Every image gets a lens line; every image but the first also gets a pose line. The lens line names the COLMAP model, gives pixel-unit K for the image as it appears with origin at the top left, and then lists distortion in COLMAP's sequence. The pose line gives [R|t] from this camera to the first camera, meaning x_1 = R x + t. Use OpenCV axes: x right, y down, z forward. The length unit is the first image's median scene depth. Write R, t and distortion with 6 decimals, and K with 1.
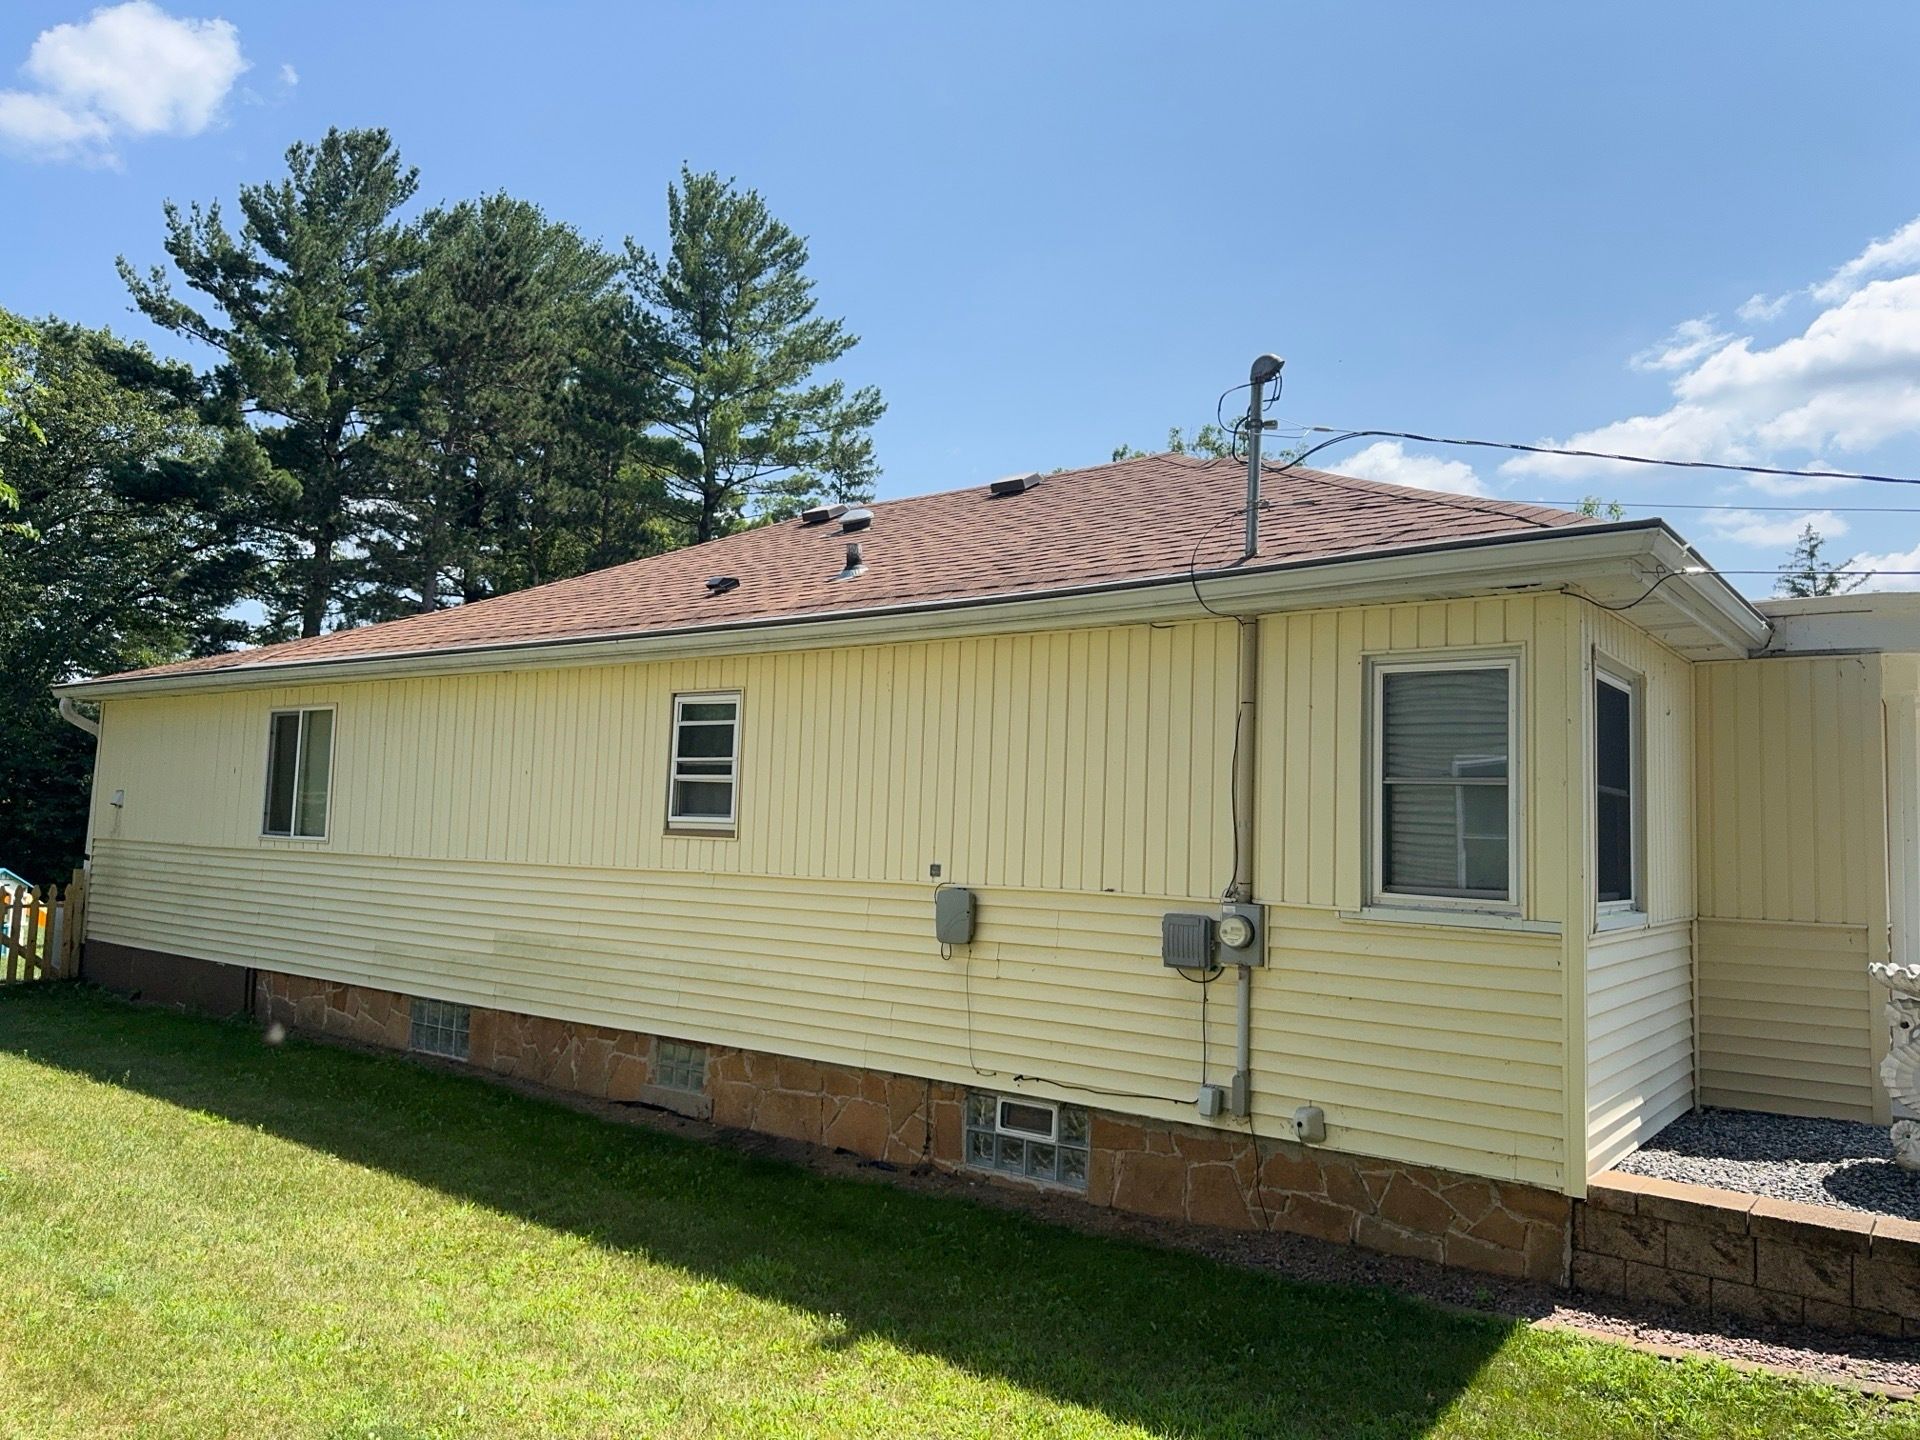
lens RADIAL K [[1430.9, 0, 960.0], [0, 1430.9, 720.0], [0, 0, 1]] dist [0.123519, -0.177949]
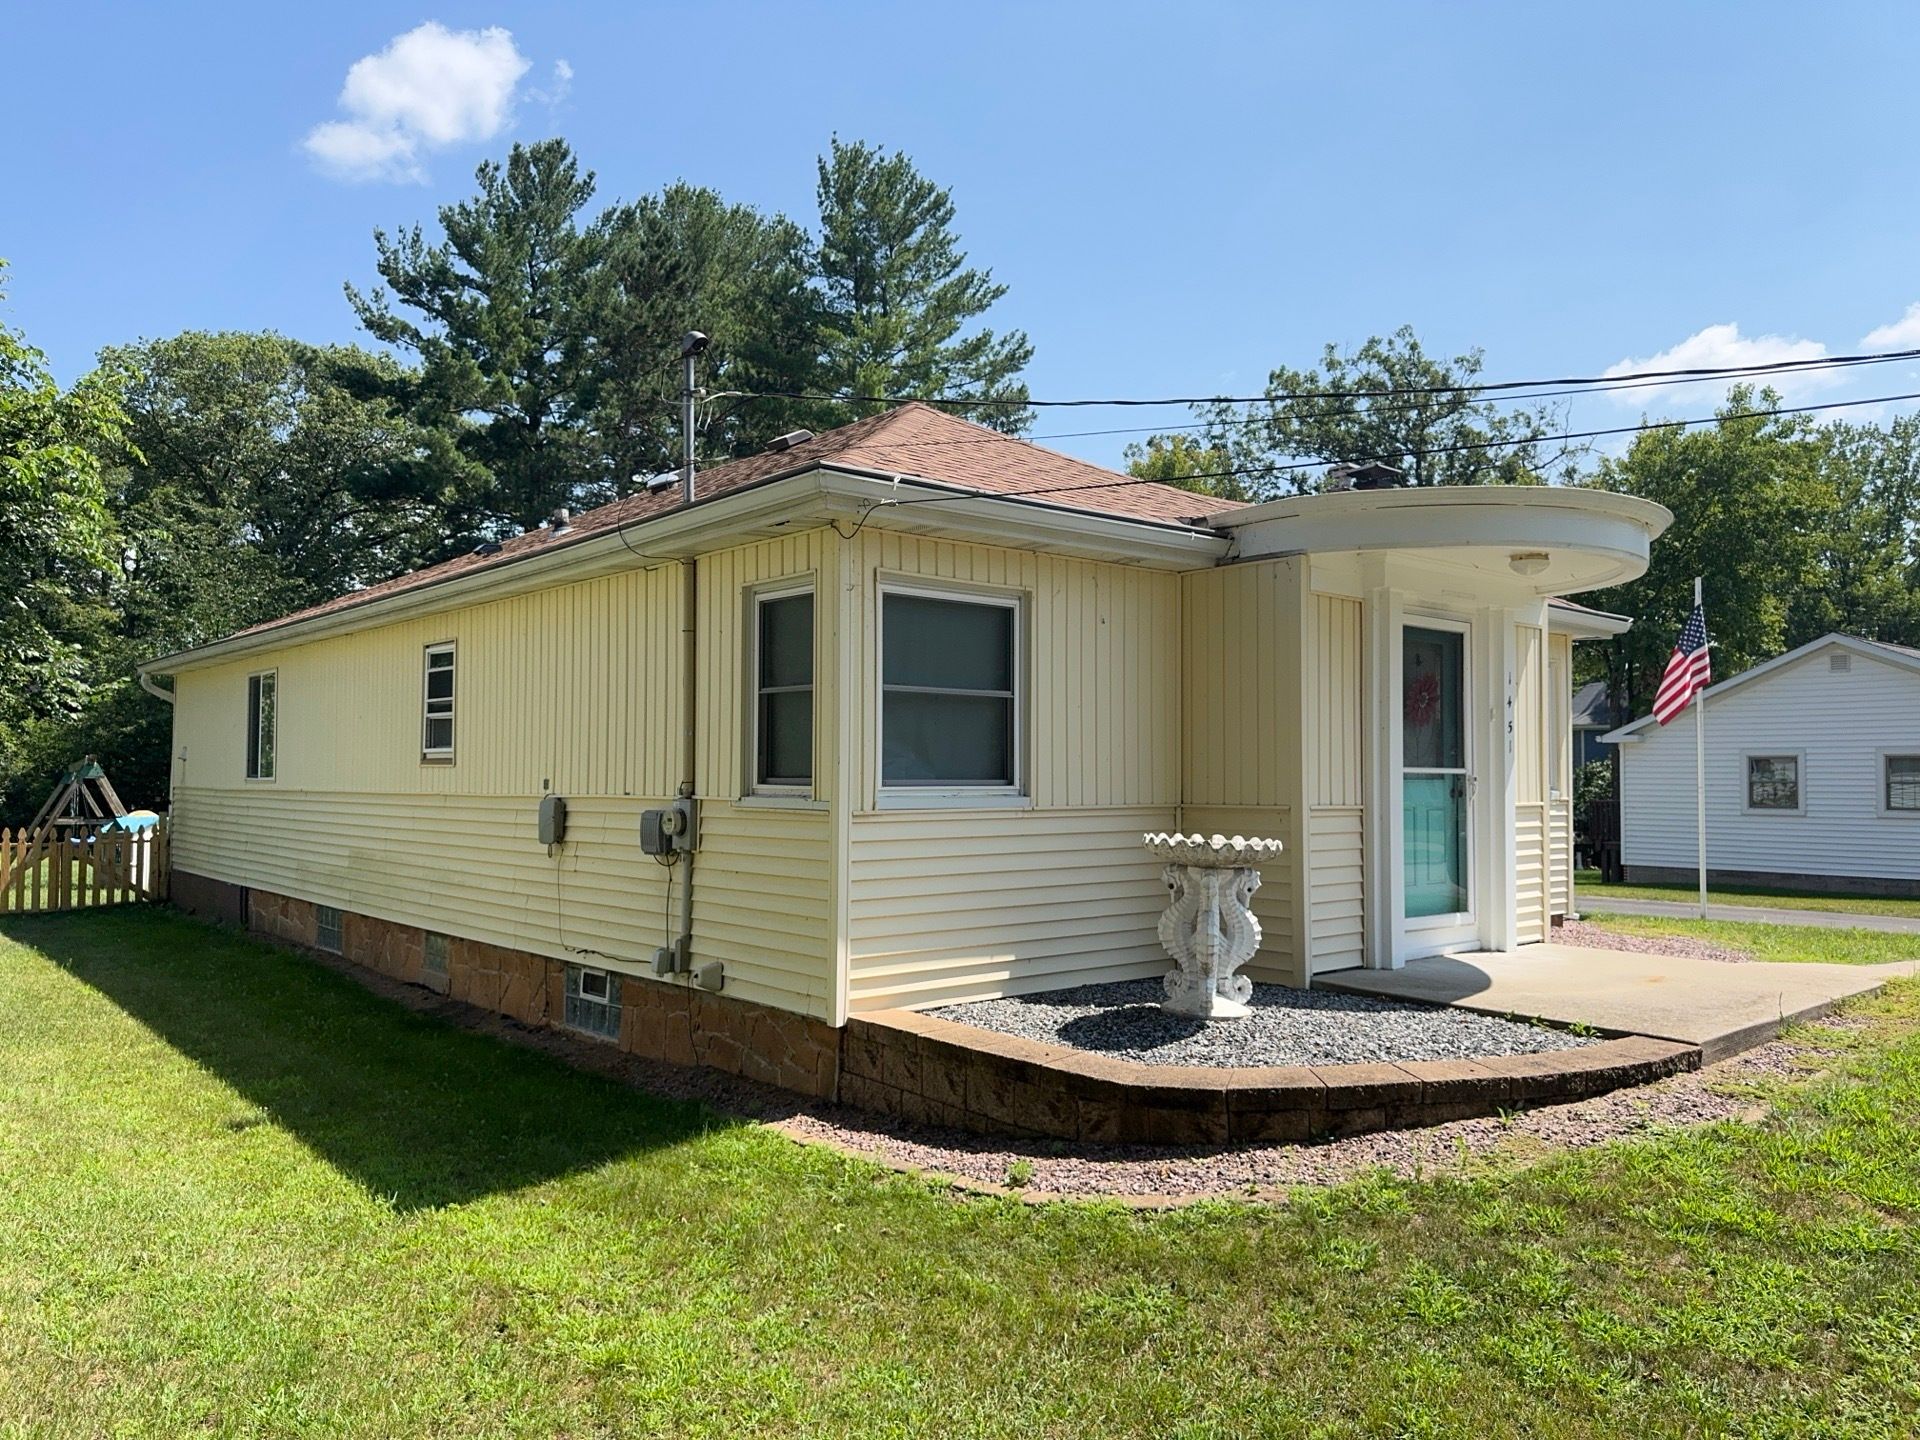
lens RADIAL K [[1430.9, 0, 960.0], [0, 1430.9, 720.0], [0, 0, 1]] dist [0.123519, -0.177949]
pose [[0.976613, -0.039294, -0.211381, 0.114236], [0.047586, 0.998279, 0.034282, 0.005398], [0.209670, -0.043539, 0.976802, -0.019604]]
